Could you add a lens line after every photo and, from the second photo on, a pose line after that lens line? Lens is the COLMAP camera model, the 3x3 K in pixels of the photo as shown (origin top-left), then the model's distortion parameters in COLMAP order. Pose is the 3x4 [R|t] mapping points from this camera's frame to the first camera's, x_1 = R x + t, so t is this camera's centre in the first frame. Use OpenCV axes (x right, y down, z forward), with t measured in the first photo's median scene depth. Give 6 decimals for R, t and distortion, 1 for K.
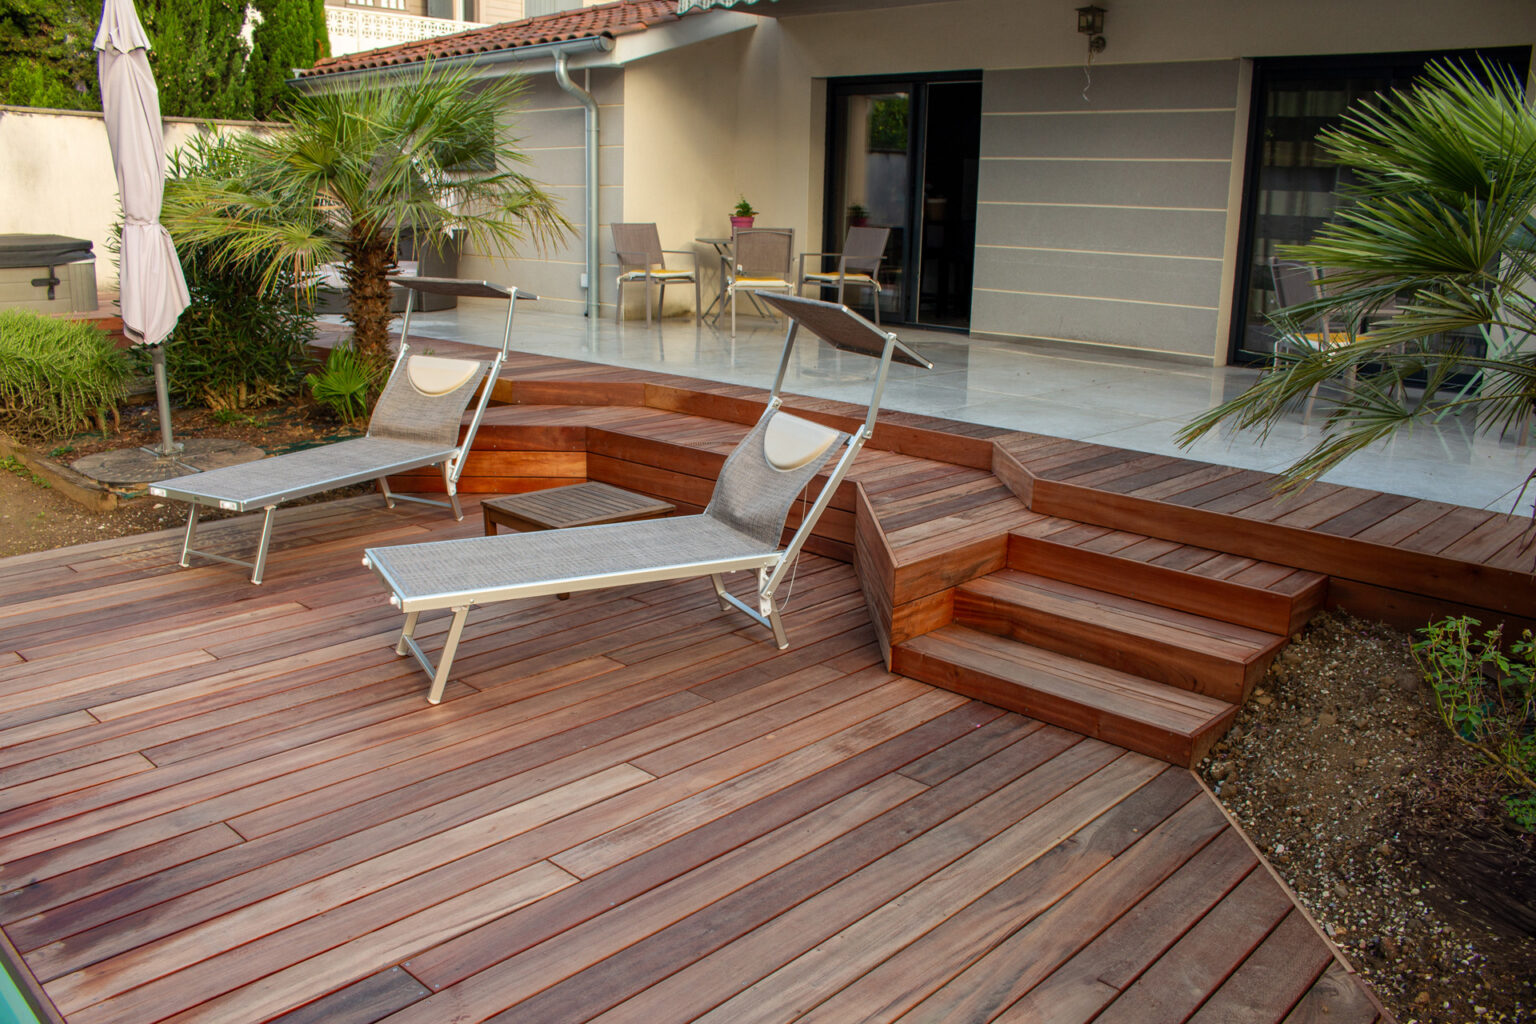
lens RADIAL K [[1268.1, 0, 768.0], [0, 1268.1, 512.0], [0, 0, 1]] dist [-0.155354, 0.123506]
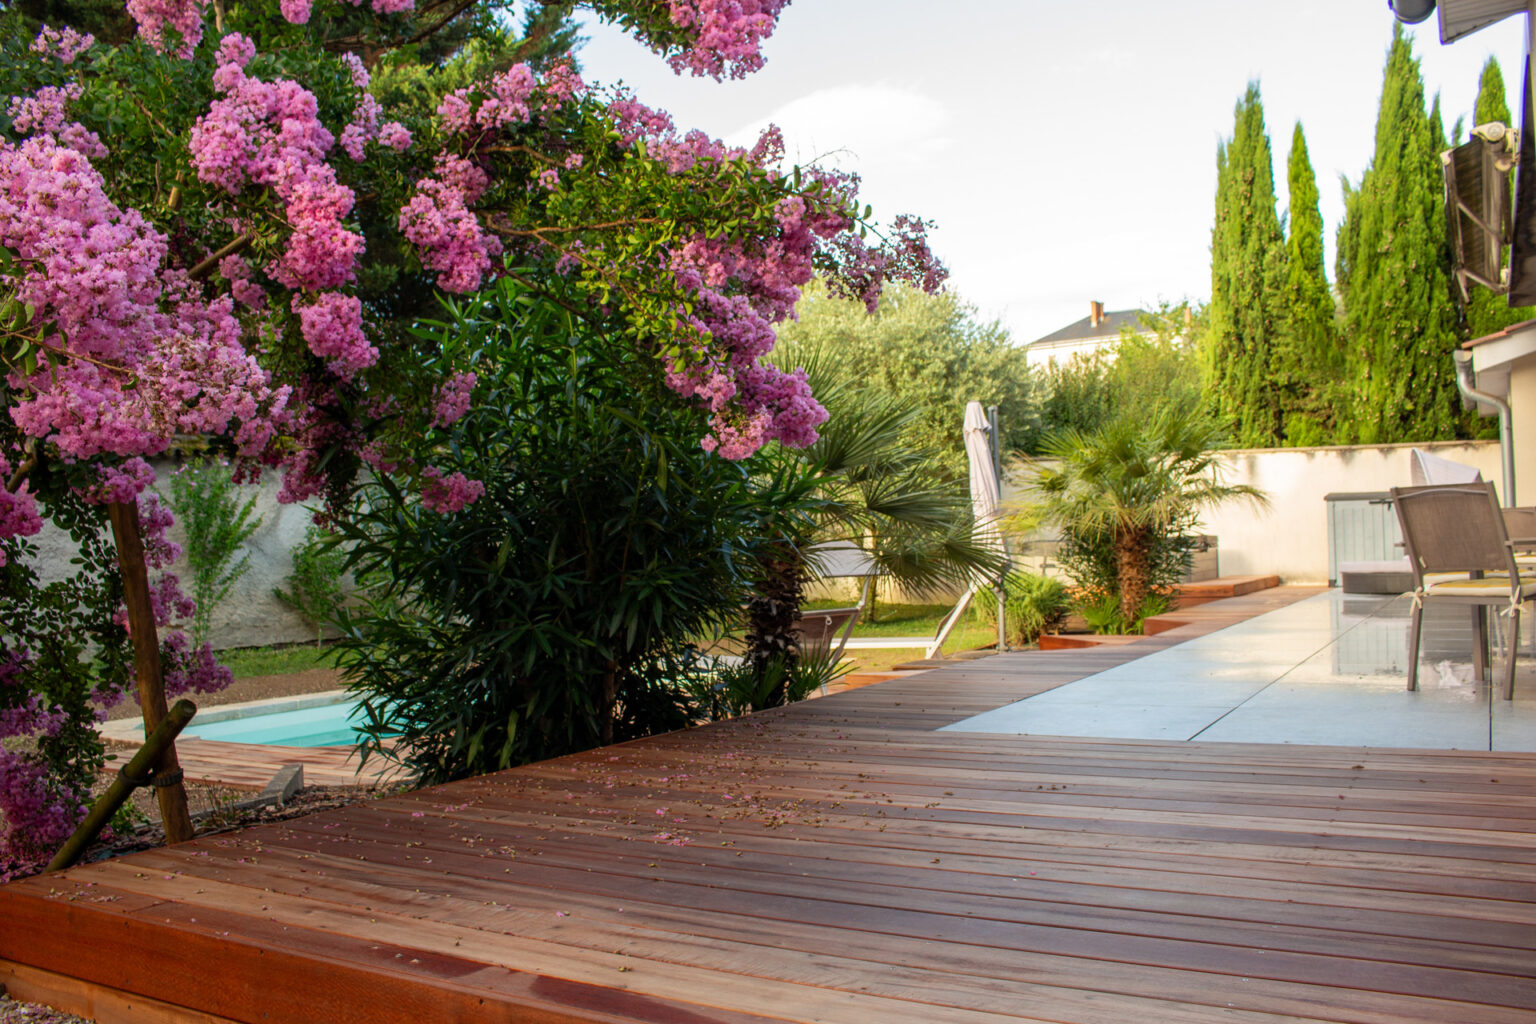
lens RADIAL K [[1302.8, 0, 768.0], [0, 1302.8, 512.0], [0, 0, 1]] dist [-0.155536, 0.129617]
pose [[0.234057, -0.057200, -0.970539, 1.815557], [-0.202055, 0.973609, -0.106109, 0.032647], [0.950995, 0.220937, 0.216323, 0.368865]]
